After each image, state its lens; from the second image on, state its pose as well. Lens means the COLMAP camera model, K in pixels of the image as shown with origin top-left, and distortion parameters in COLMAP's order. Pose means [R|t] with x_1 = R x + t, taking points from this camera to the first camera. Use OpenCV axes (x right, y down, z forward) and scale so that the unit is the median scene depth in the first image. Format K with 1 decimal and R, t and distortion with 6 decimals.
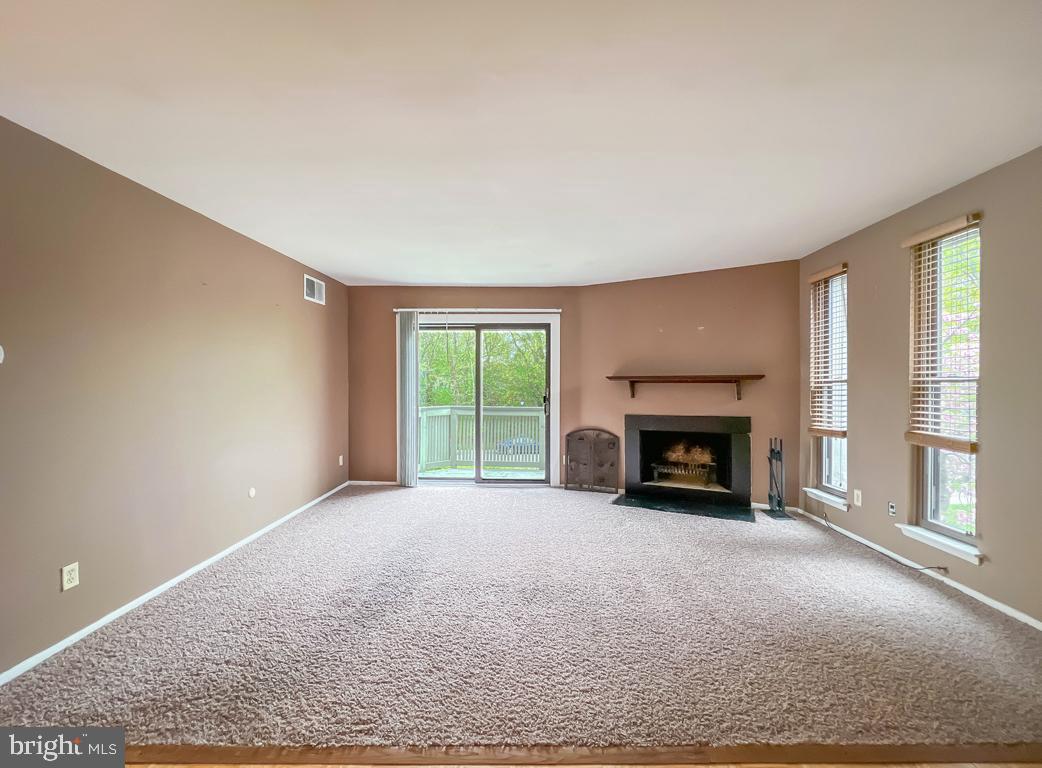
lens RADIAL K [[432.3, 0, 521.0], [0, 432.3, 384.0], [0, 0, 1]] dist [-0.001820, -0.000065]
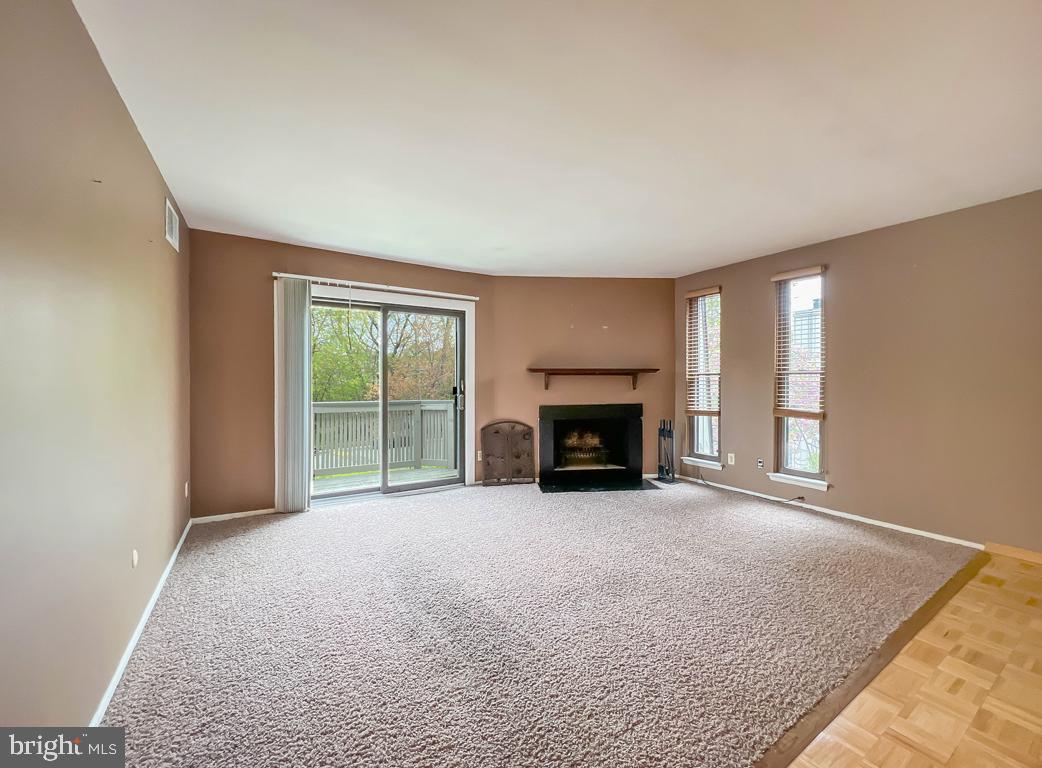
lens RADIAL K [[429.1, 0, 538.7], [0, 429.1, 376.0], [0, 0, 1]] dist [0.000617, -0.000038]
pose [[0.828357, 0.004638, 0.560182, -0.367874], [-0.000198, 0.999968, -0.007986, 0.008761], [-0.560201, 0.006504, 0.828331, 0.160965]]
